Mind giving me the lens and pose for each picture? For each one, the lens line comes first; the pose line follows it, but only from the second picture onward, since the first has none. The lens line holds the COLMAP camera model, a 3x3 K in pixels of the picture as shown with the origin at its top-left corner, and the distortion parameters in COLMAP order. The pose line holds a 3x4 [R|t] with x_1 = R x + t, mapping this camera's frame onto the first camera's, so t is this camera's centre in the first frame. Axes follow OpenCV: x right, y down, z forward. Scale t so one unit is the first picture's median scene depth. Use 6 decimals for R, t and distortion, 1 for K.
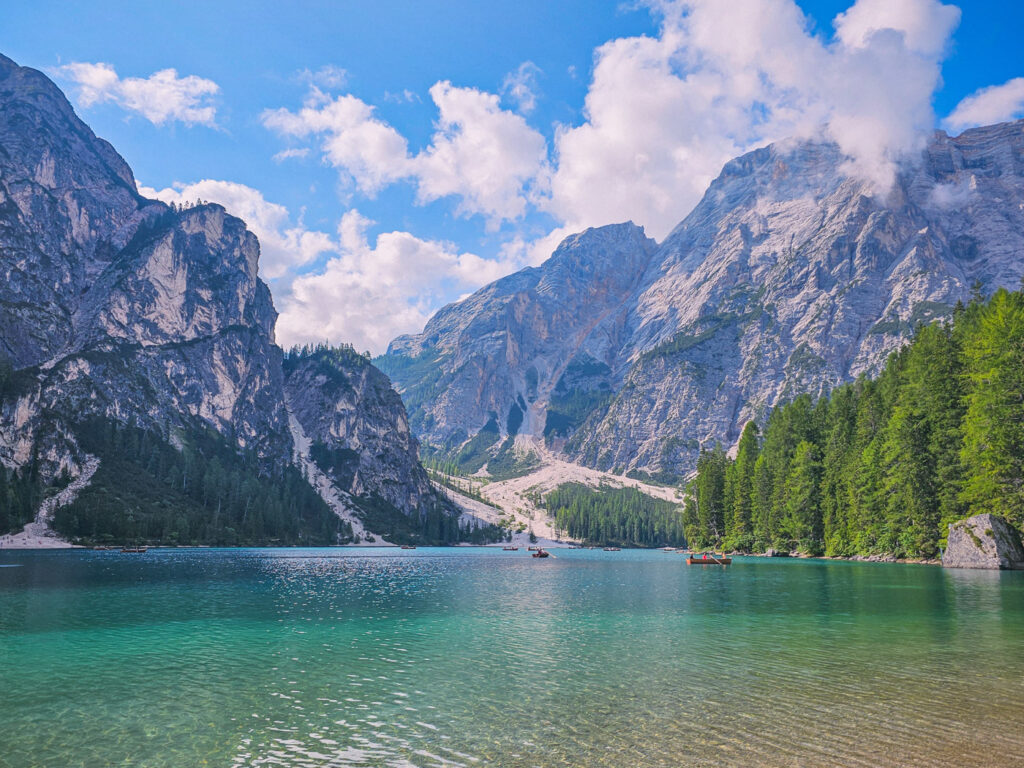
lens RADIAL K [[815.6, 0, 509.8], [0, 815.6, 389.1], [0, 0, 1]] dist [0.089028, -0.003337]
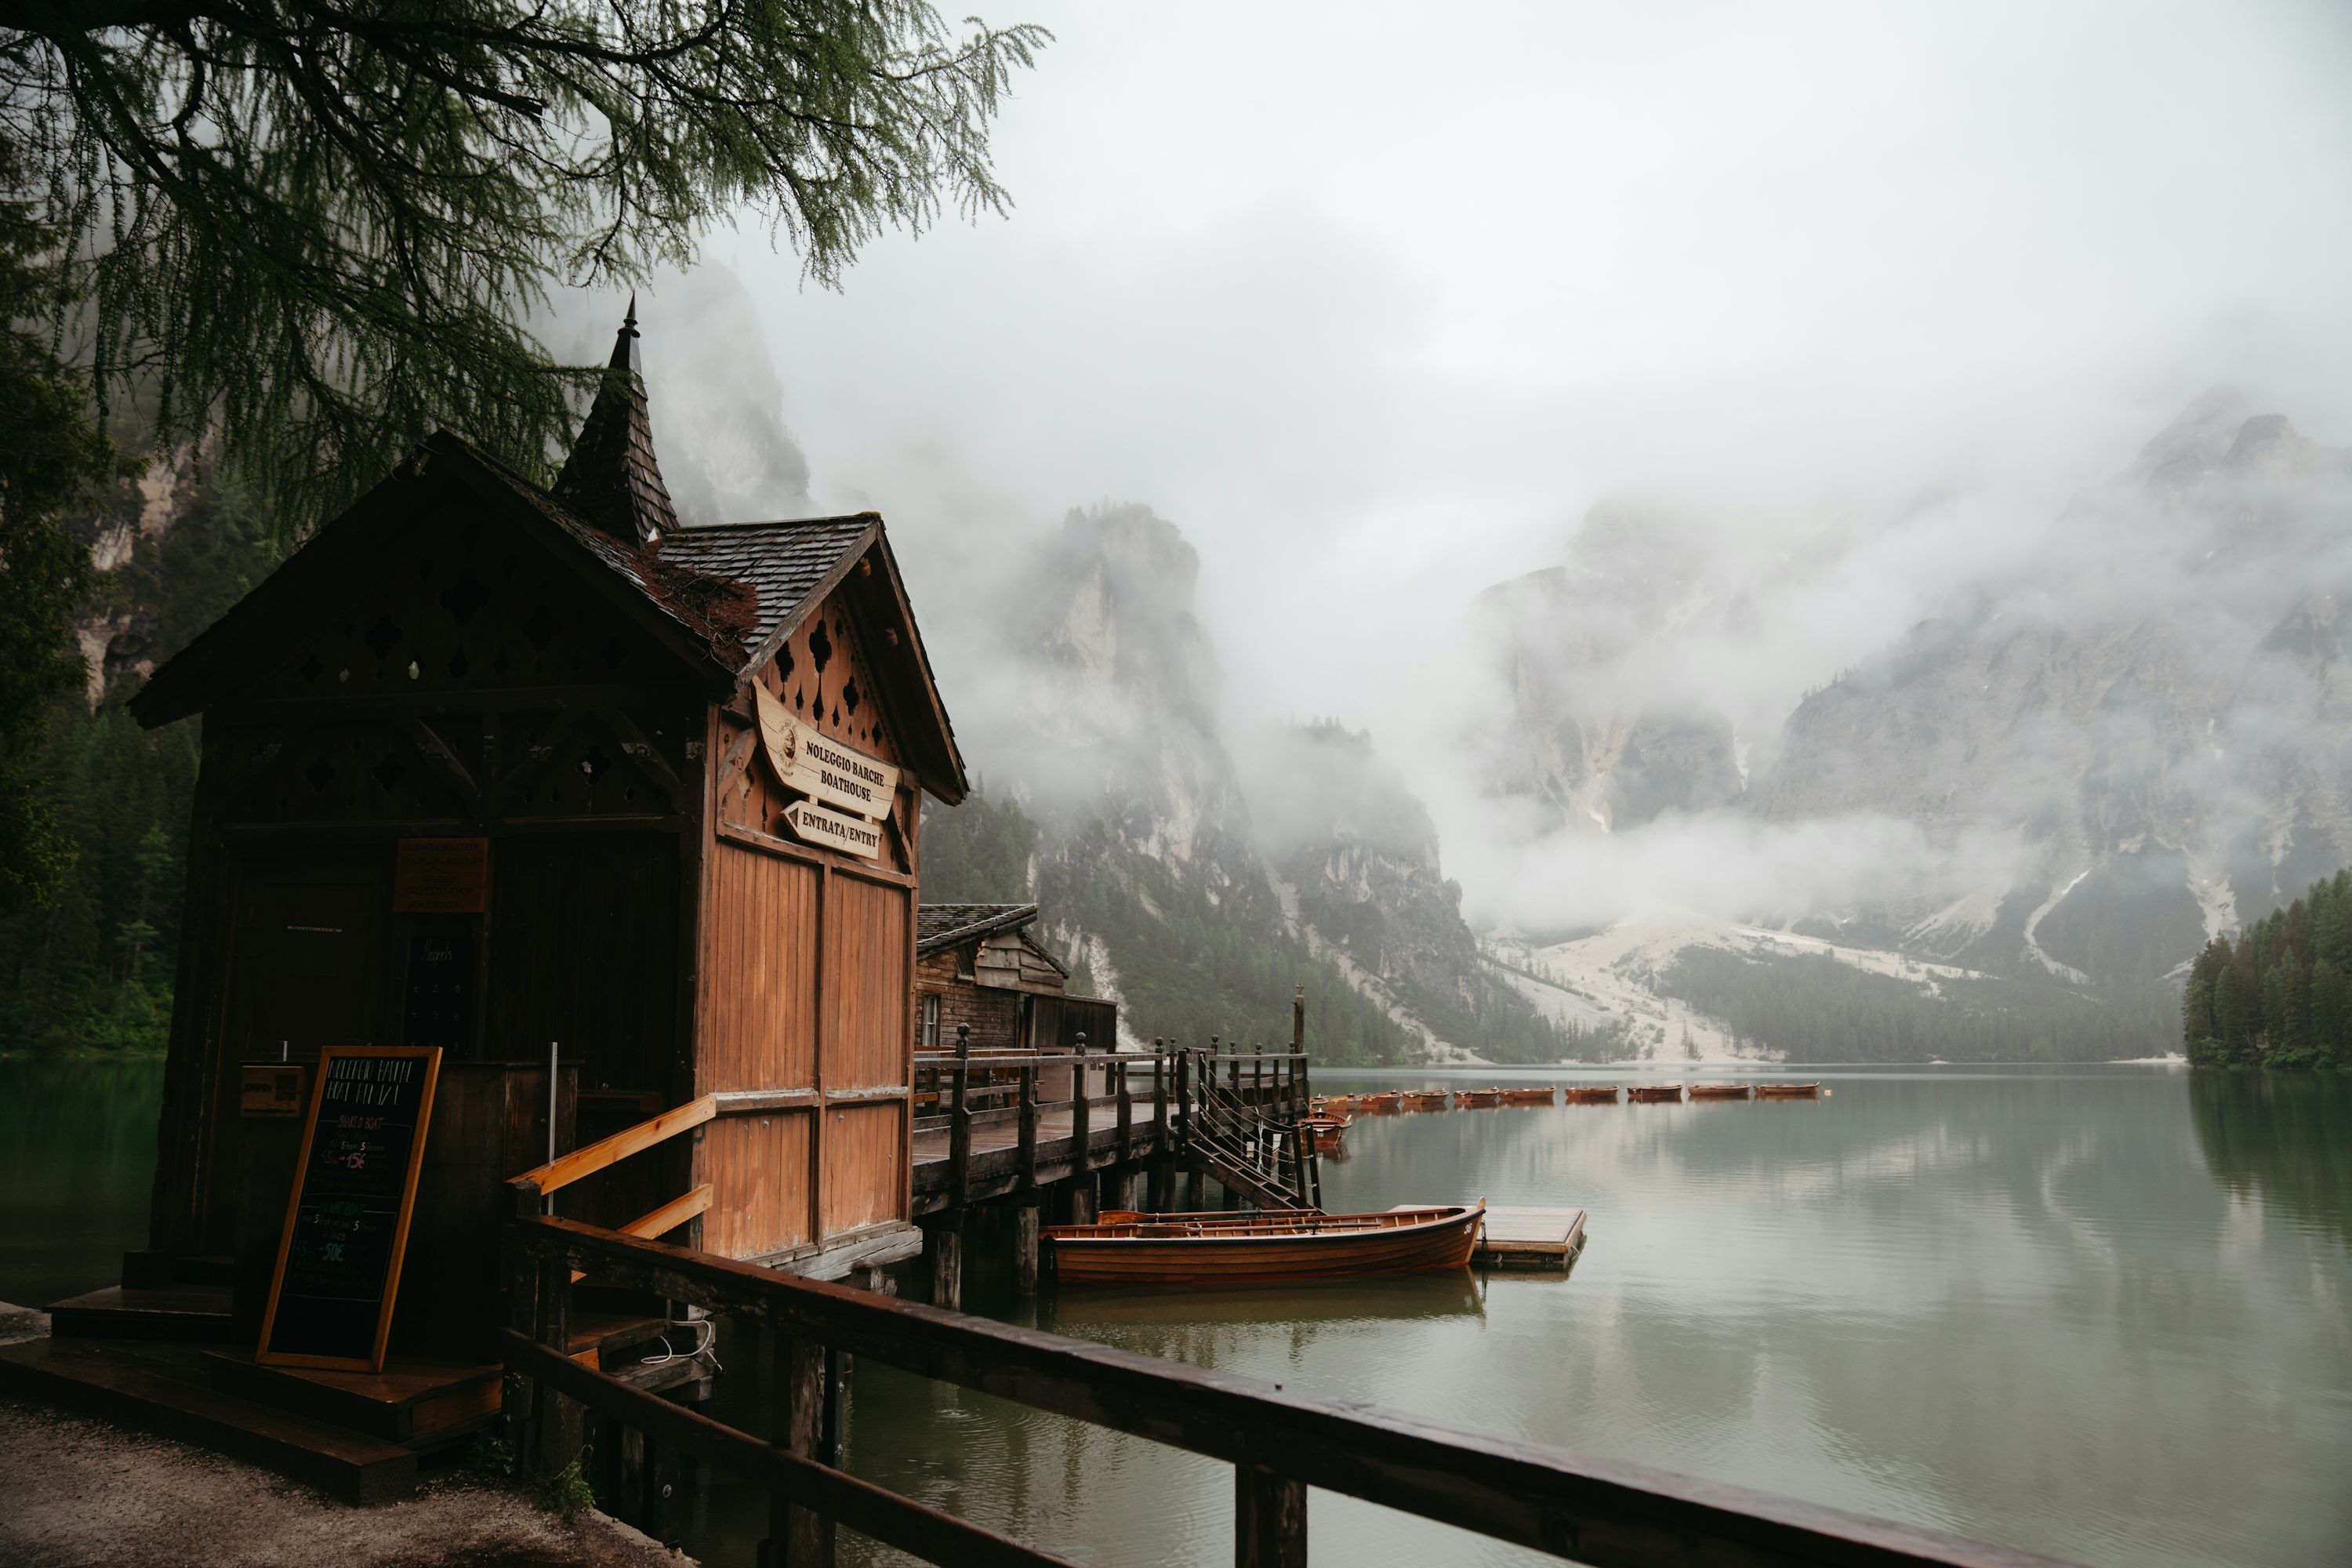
lens RADIAL K [[1656.1, 0, 1187.4], [0, 1656.1, 780.8], [0, 0, 1]] dist [-0.142758, 0.100751]
pose [[0.986547, -0.028822, -0.160919, -0.122059], [0.032011, 0.999338, 0.017261, -0.037064], [0.160315, -0.022180, 0.986817, -0.179493]]
